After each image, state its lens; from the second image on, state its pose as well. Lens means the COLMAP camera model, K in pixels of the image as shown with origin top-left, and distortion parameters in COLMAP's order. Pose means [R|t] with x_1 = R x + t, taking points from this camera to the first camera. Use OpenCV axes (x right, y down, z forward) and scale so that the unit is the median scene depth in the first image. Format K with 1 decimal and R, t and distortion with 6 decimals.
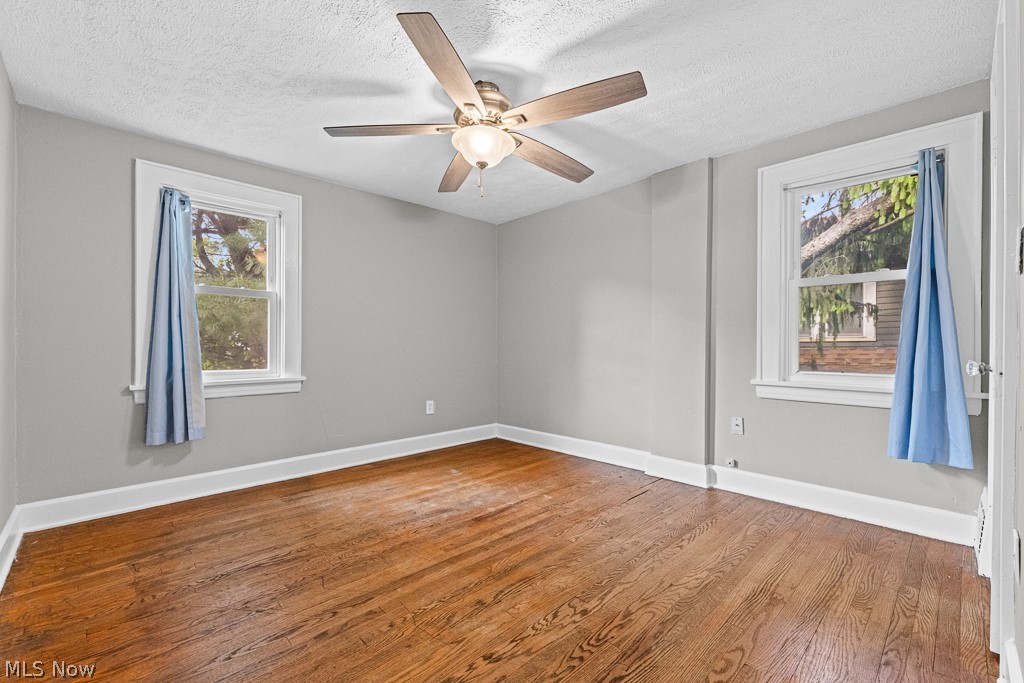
lens RADIAL K [[431.6, 0, 507.7], [0, 431.6, 343.3], [0, 0, 1]] dist [-0.009325, -0.001519]
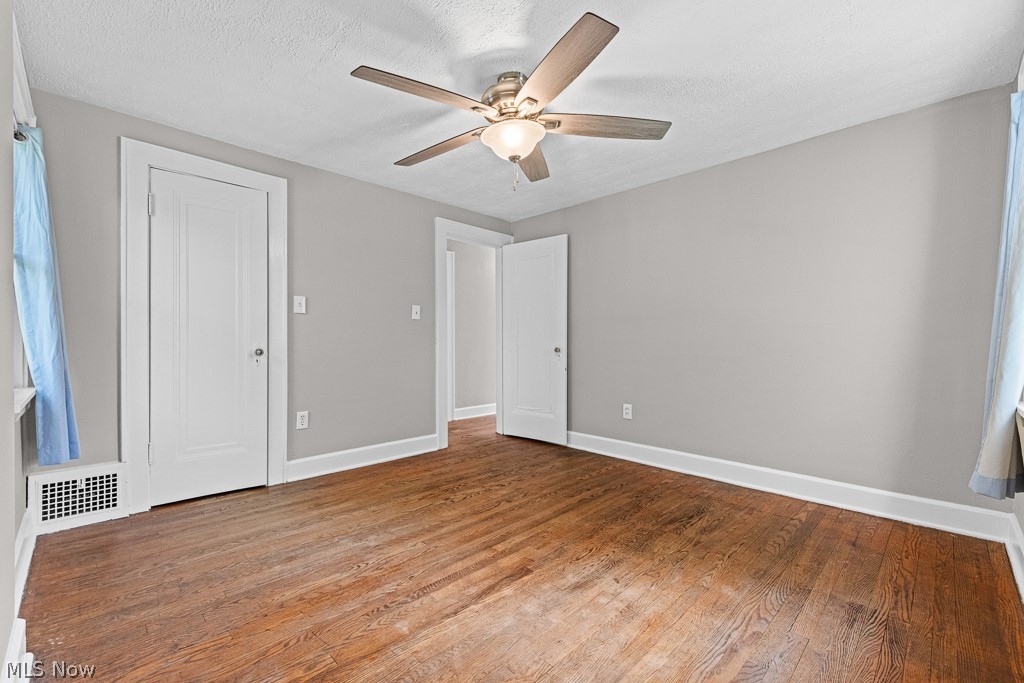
lens RADIAL K [[440.2, 0, 515.1], [0, 440.2, 343.5], [0, 0, 1]] dist [-0.002496, -0.000841]
pose [[-0.999907, -0.000973, -0.013574, -0.045768], [-0.000933, 0.999995, -0.002952, 0.012498], [0.013577, -0.002939, -0.999904, 1.900882]]
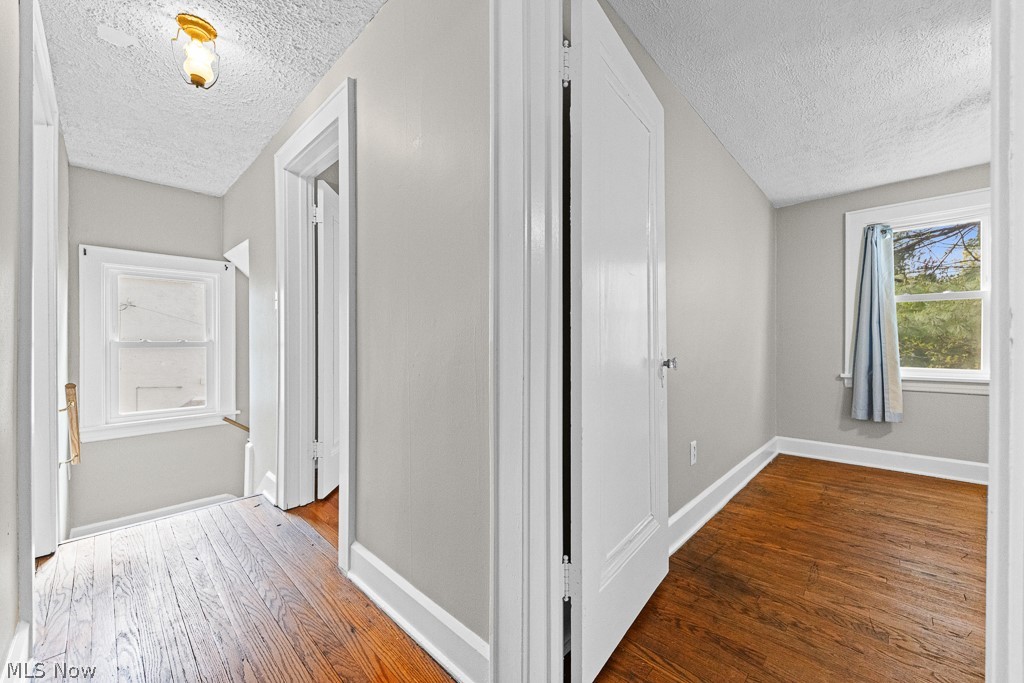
lens RADIAL K [[396.9, 0, 505.3], [0, 396.9, 343.7], [0, 0, 1]] dist [0.001800, -0.000079]
pose [[0.040076, -0.002217, -0.999194, 0.436206], [-0.002185, 0.999995, -0.002306, 0.004597], [0.999194, 0.002275, 0.040071, -0.187632]]
